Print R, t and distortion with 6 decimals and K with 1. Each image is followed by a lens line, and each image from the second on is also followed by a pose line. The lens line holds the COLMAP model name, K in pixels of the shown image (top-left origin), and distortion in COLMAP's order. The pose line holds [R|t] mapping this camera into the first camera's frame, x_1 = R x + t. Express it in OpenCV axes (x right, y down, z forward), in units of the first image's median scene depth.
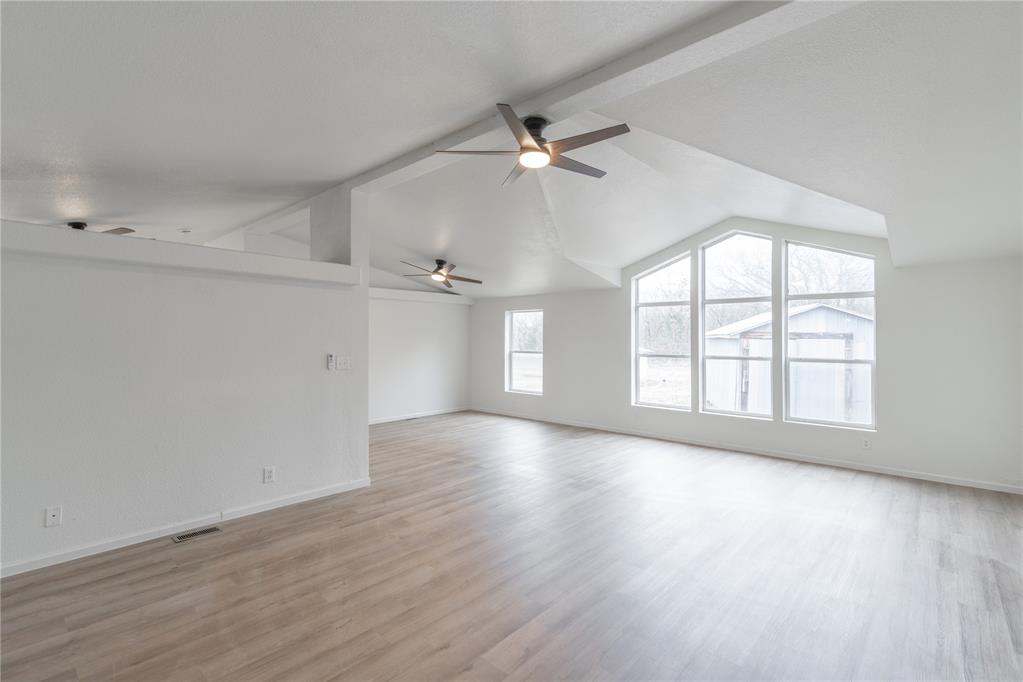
lens RADIAL K [[460.3, 0, 507.7], [0, 460.3, 344.7], [0, 0, 1]] dist [-0.006994, 0.003107]
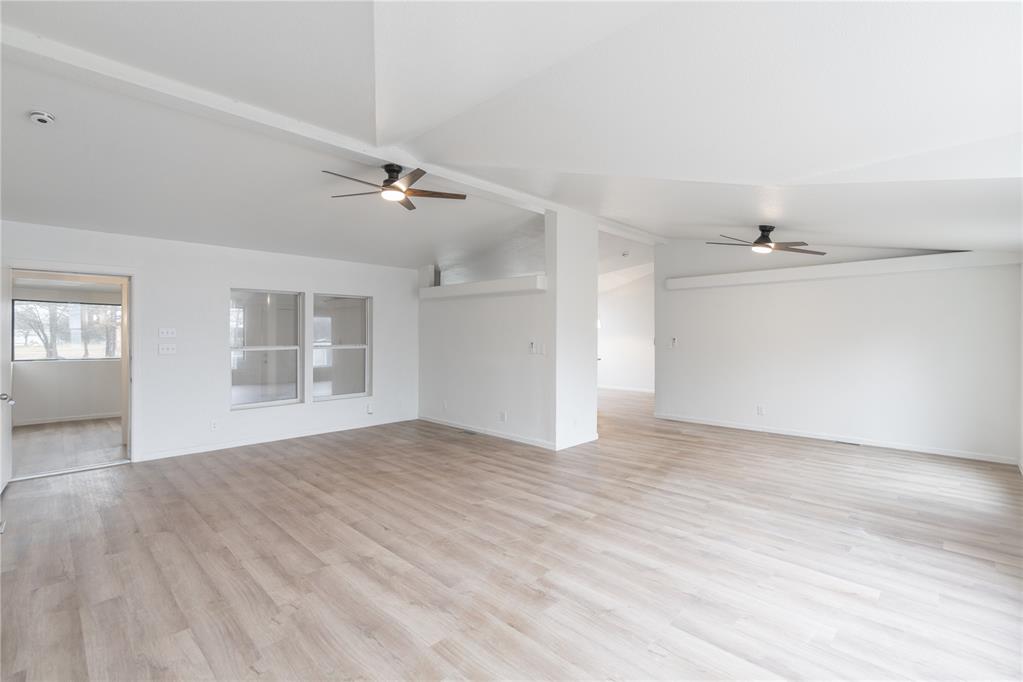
lens RADIAL K [[460.3, 0, 510.4], [0, 460.3, 338.3], [0, 0, 1]] dist [-0.006994, 0.003107]
pose [[-0.031717, 0.013095, -0.999411, 1.571881], [-0.001790, 0.999912, 0.013158, -0.016922], [0.999495, 0.002206, -0.031690, 1.550466]]
